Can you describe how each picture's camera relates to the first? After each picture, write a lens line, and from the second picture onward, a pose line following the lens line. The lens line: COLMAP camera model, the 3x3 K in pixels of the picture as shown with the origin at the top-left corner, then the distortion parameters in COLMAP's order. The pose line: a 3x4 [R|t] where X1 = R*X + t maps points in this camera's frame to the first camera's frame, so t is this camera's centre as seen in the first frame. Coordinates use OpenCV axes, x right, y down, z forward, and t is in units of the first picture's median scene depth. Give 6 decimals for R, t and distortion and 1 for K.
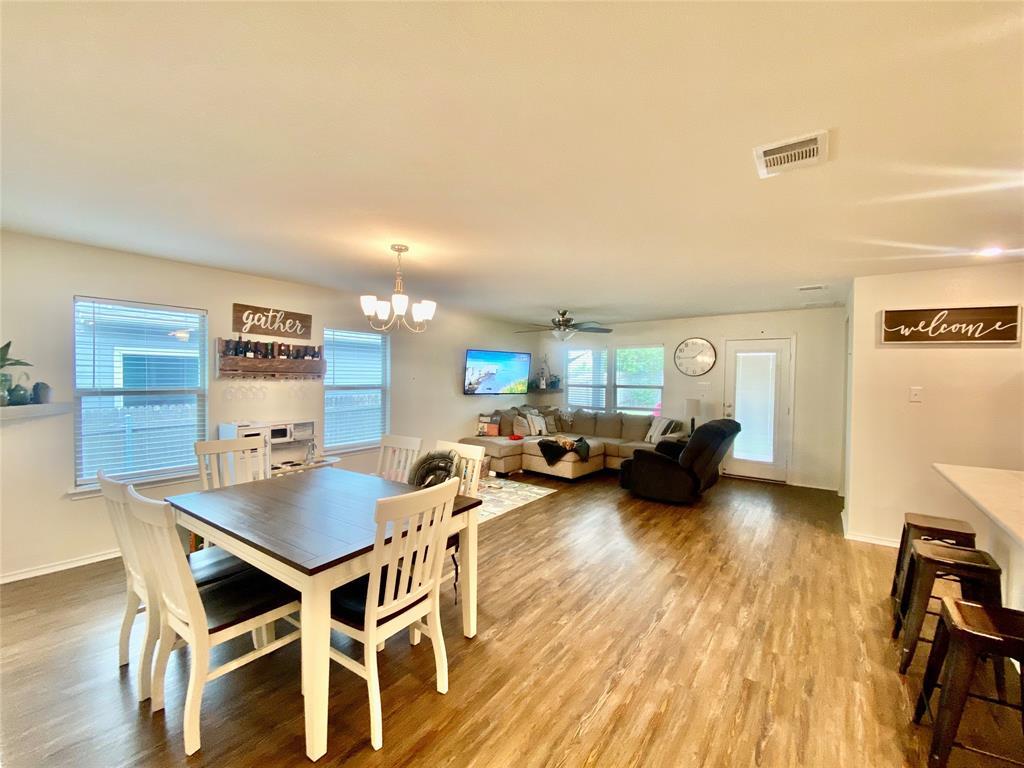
lens RADIAL K [[411.7, 0, 518.4], [0, 411.7, 382.0], [0, 0, 1]] dist [0.001736, -0.021113]
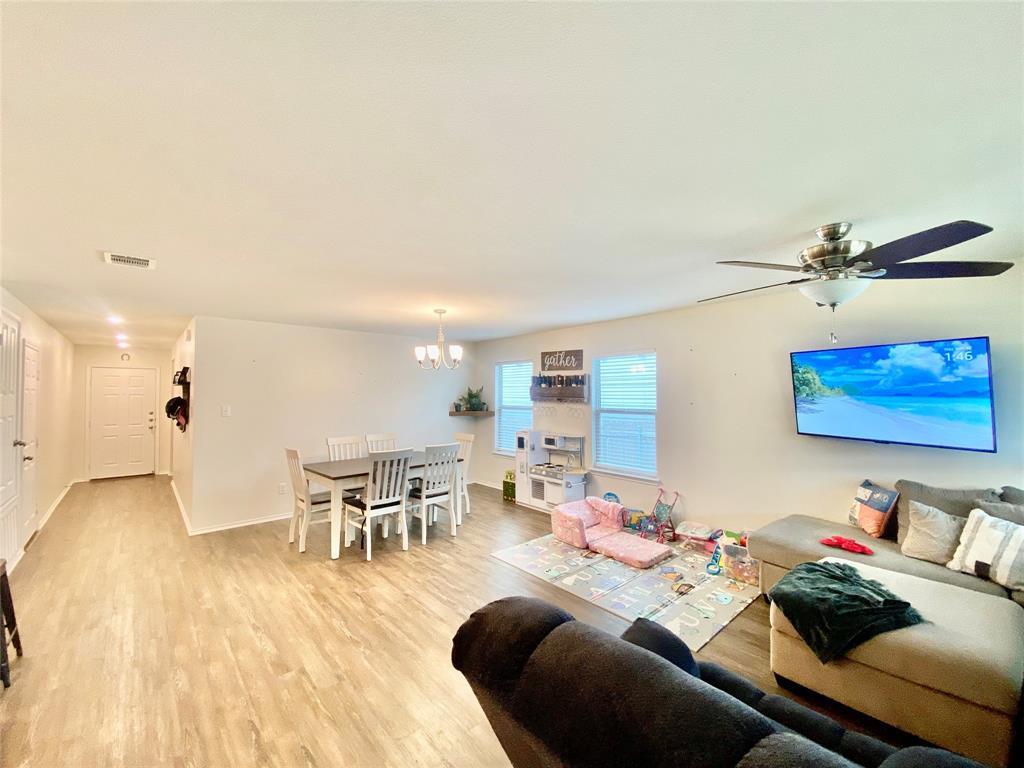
lens RADIAL K [[411.7, 0, 518.4], [0, 411.7, 382.0], [0, 0, 1]] dist [0.001736, -0.021113]
pose [[-0.195607, -0.039993, -0.979867, 0.805921], [-0.014164, 0.999179, -0.037954, -0.021149], [0.980580, 0.006455, -0.196013, 1.187989]]
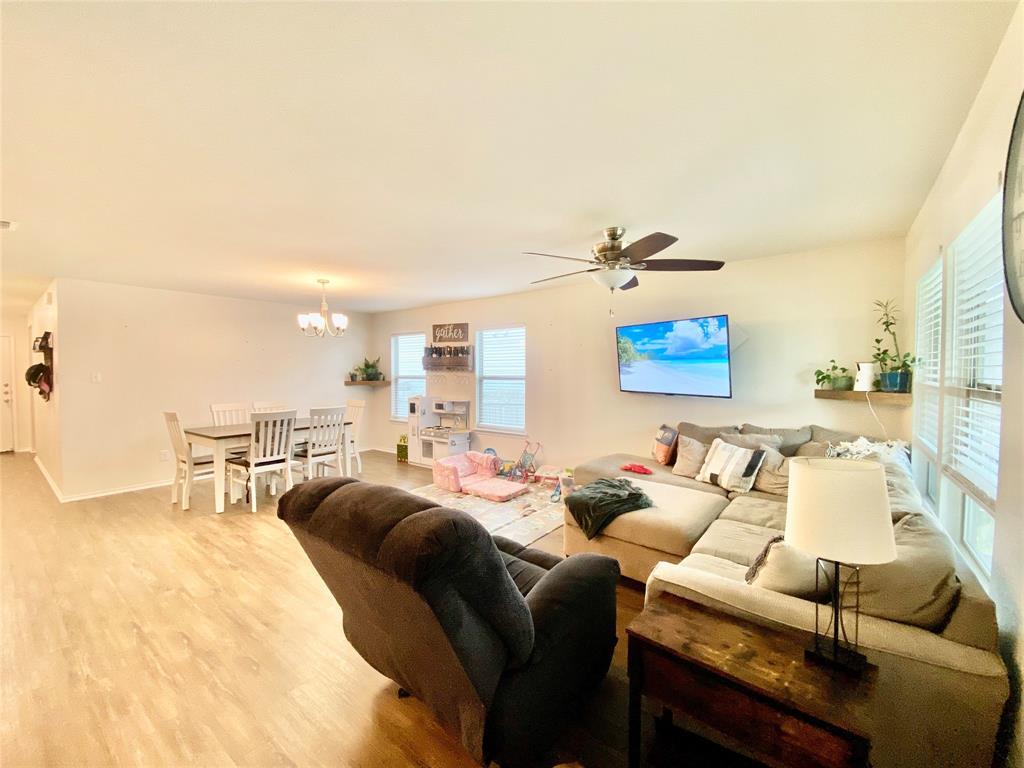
lens RADIAL K [[410.7, 0, 527.5], [0, 410.7, 388.6], [0, 0, 1]] dist [-0.001596, -0.016144]
pose [[0.008851, 0.027911, -0.999571, 0.944132], [-0.012910, 0.999530, 0.027795, 0.012849], [0.999877, 0.012658, 0.009207, 1.334923]]
